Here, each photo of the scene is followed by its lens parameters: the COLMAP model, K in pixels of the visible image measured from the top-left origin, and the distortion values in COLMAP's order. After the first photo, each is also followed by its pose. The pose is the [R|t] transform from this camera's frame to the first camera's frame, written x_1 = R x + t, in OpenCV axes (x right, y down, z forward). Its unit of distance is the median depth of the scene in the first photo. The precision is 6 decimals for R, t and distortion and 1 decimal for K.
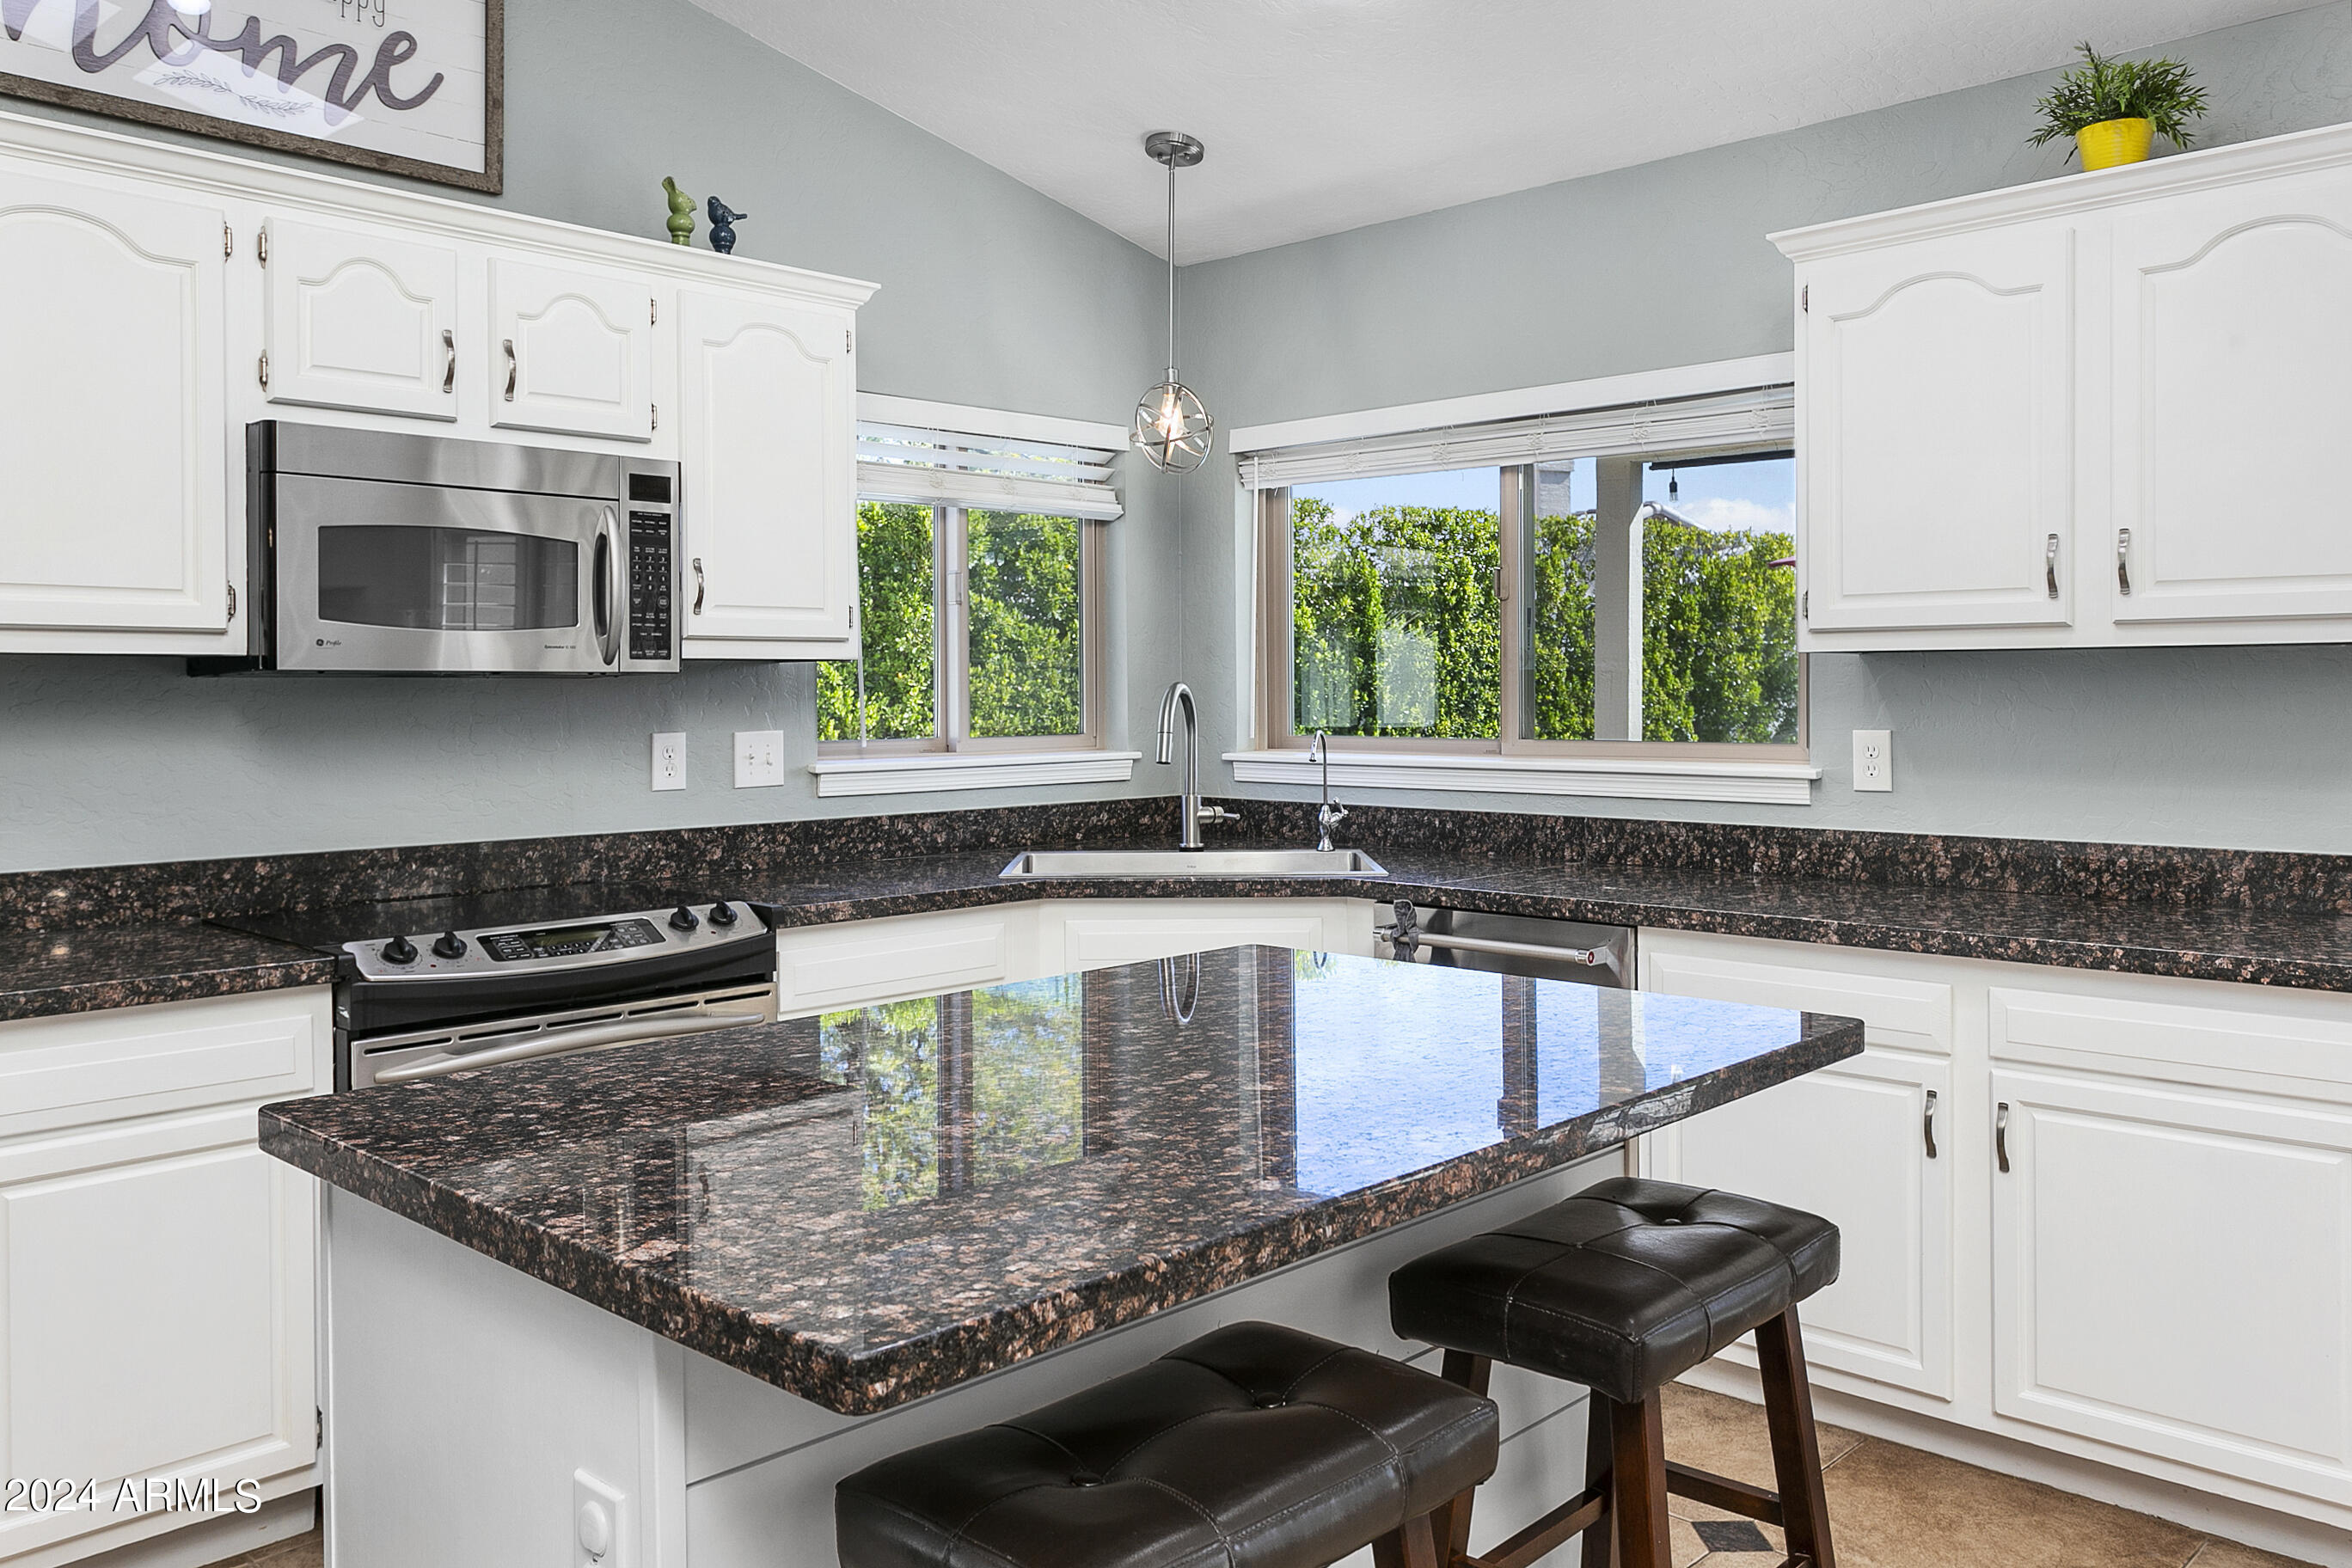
lens RADIAL K [[1810.7, 0, 1182.4], [0, 1810.7, 709.1], [0, 0, 1]] dist [0.006886, 0.000713]
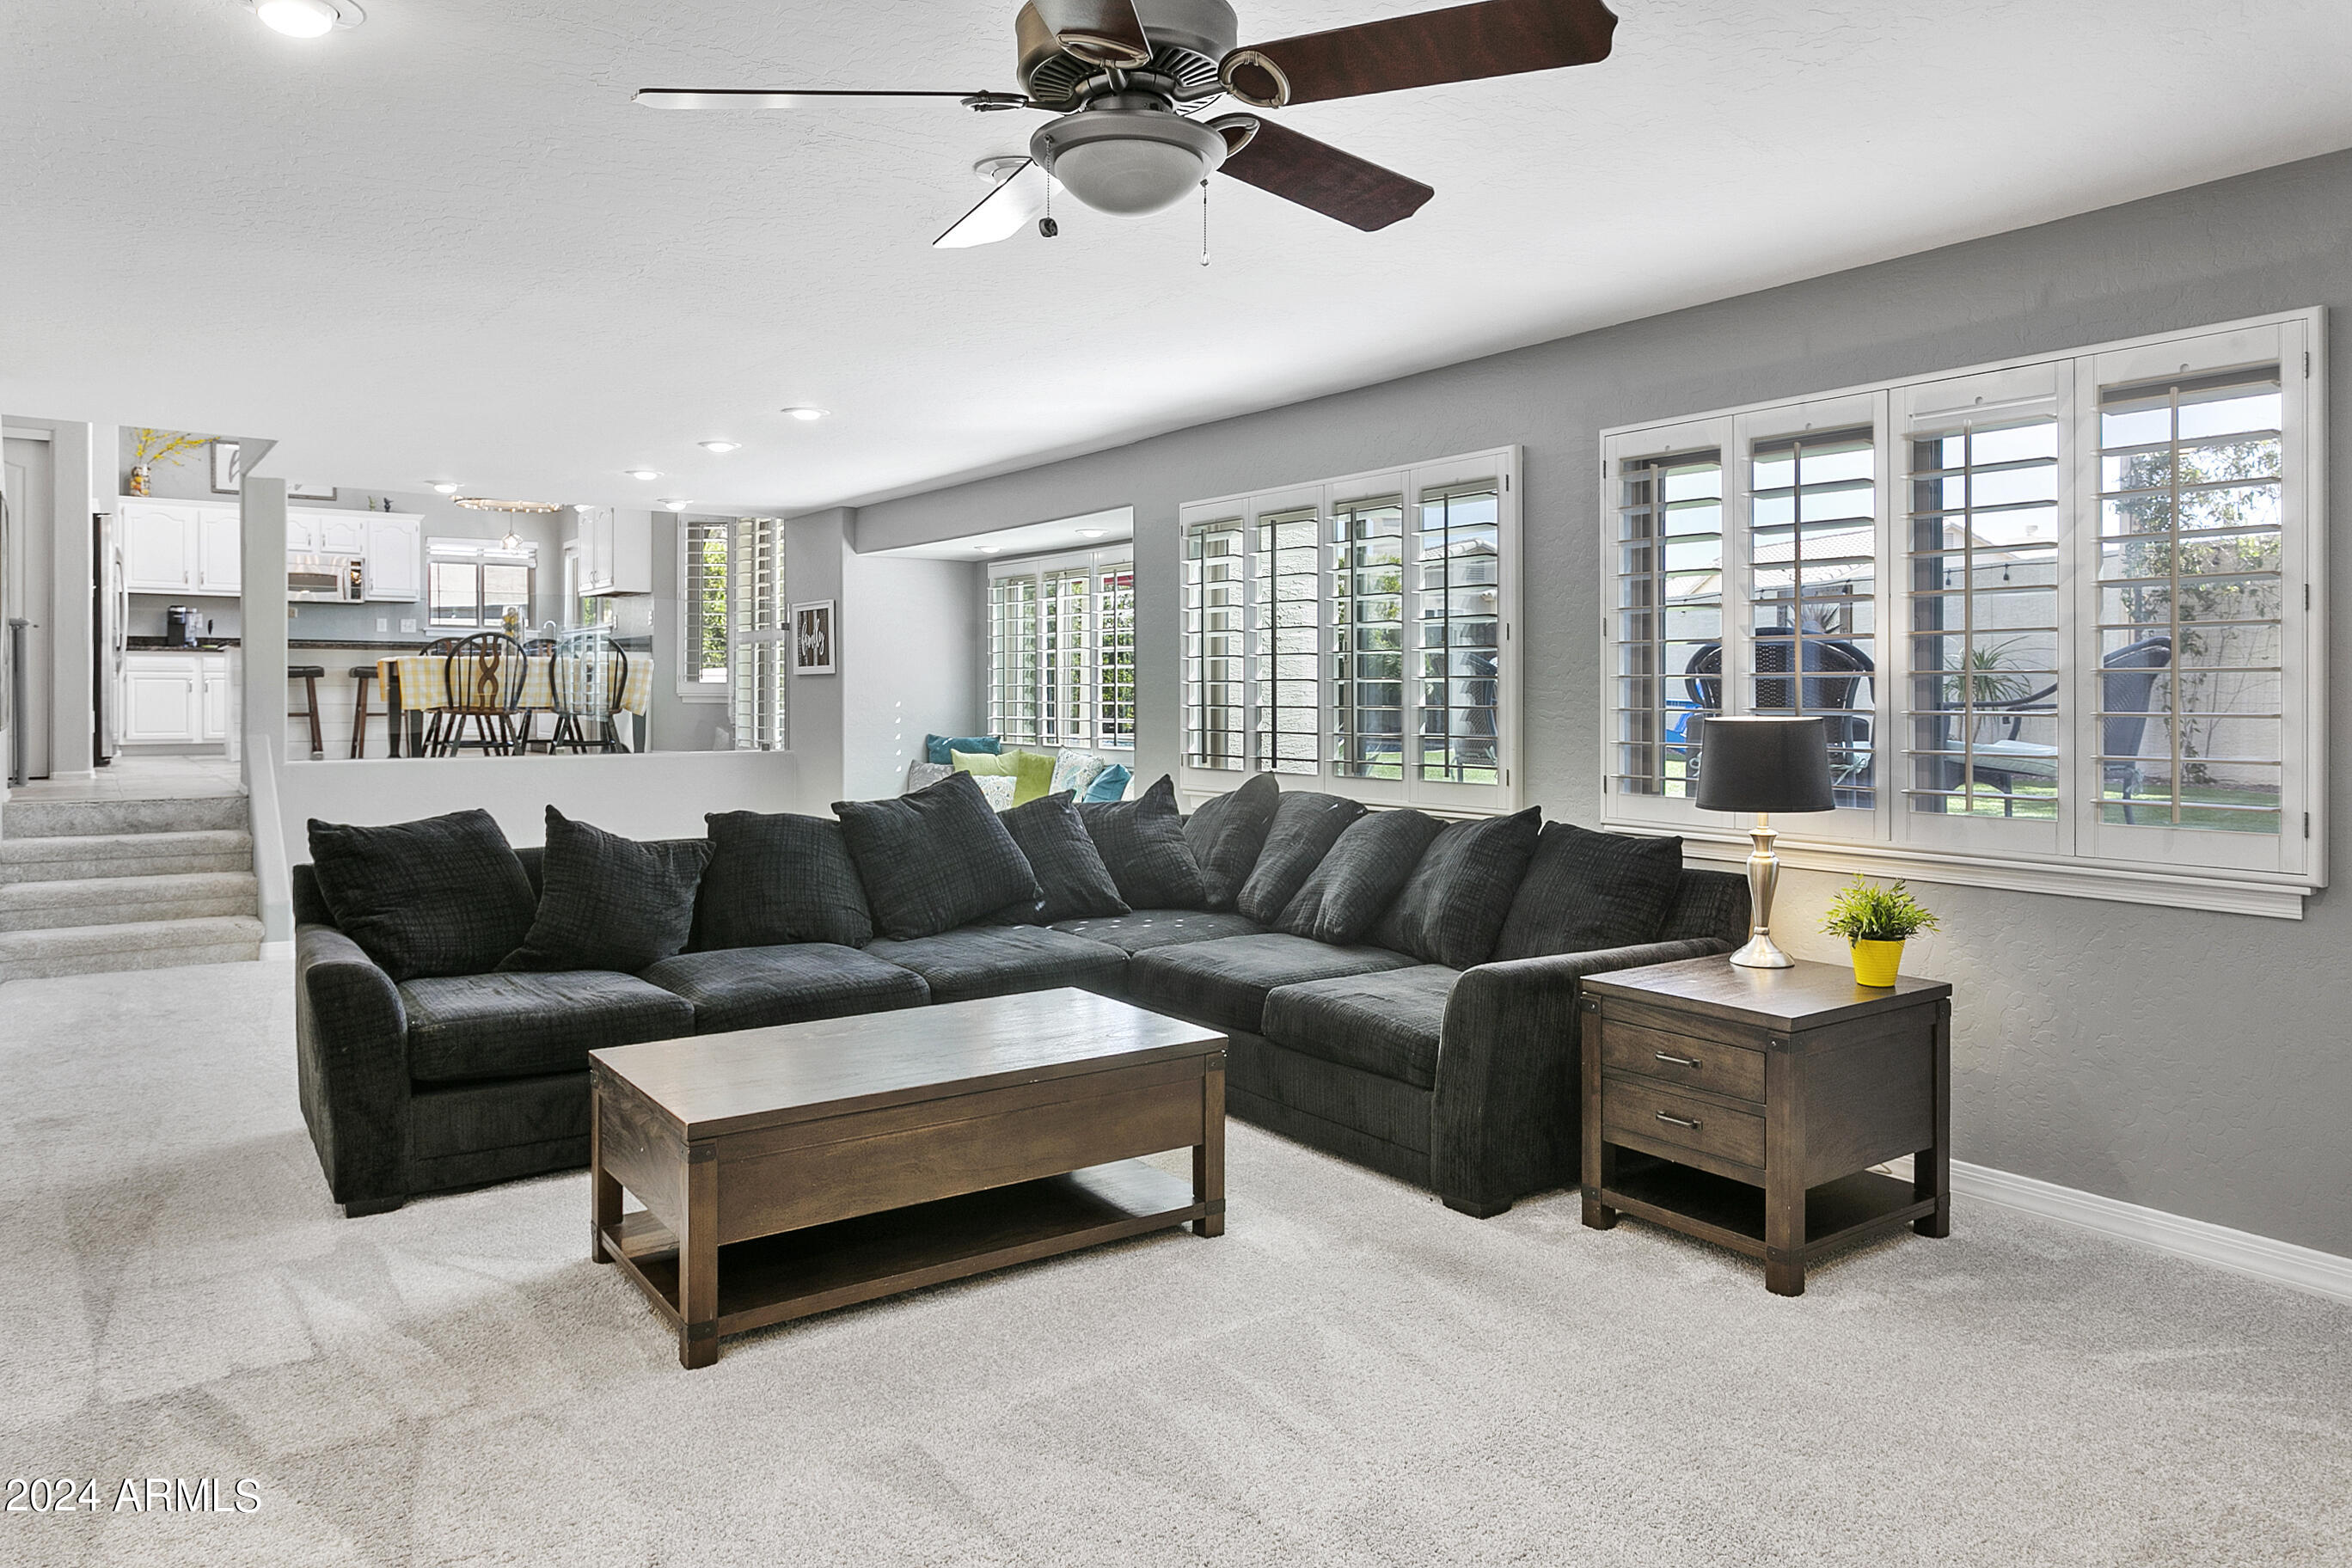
lens RADIAL K [[1551.3, 0, 1179.9], [0, 1551.3, 693.1], [0, 0, 1]] dist [0.009548, -0.000669]
pose [[0.982268, 0.001320, -0.187476, 2.510719], [-0.004694, 0.999835, -0.017554, 0.270229], [0.187422, 0.018123, 0.982112, -2.515718]]
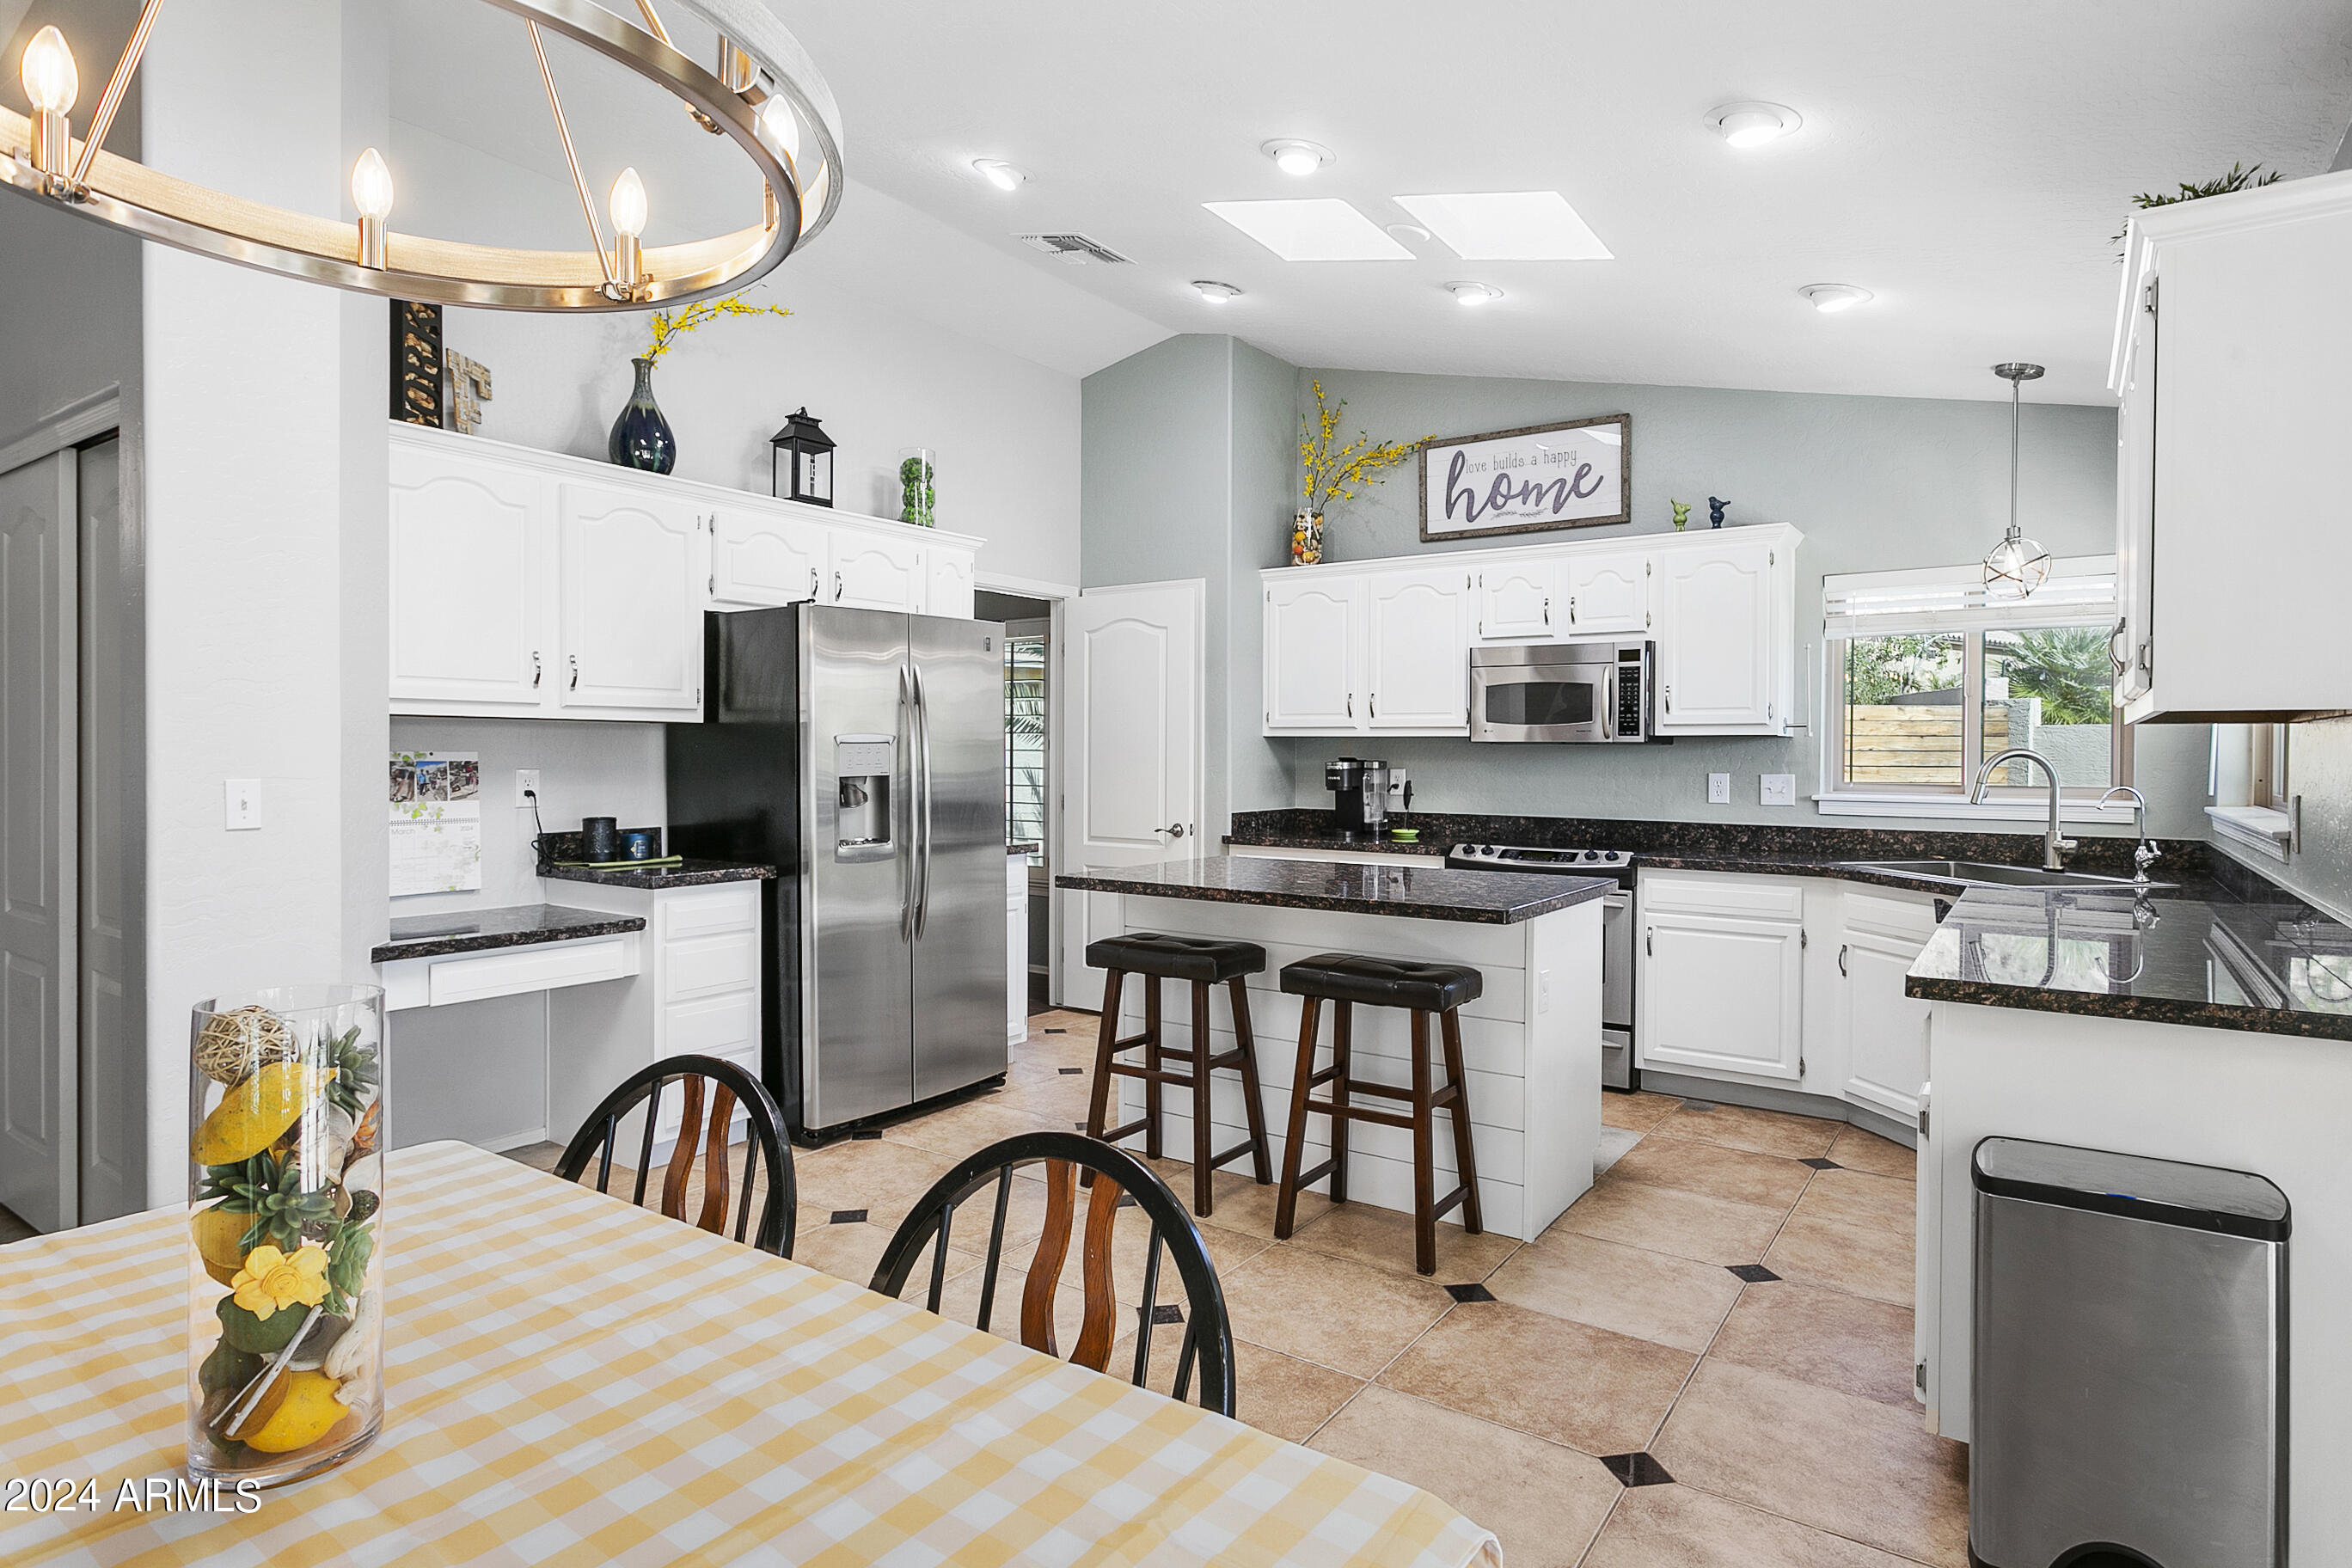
lens RADIAL K [[1265.7, 0, 1170.0], [0, 1265.7, 761.0], [0, 0, 1]] dist [-0.008158, 0.000452]
pose [[0.144936, 0.012504, -0.989362, 1.050450], [-0.017920, 0.999789, 0.010011, -0.003220], [0.989279, 0.016279, 0.145130, 0.246026]]
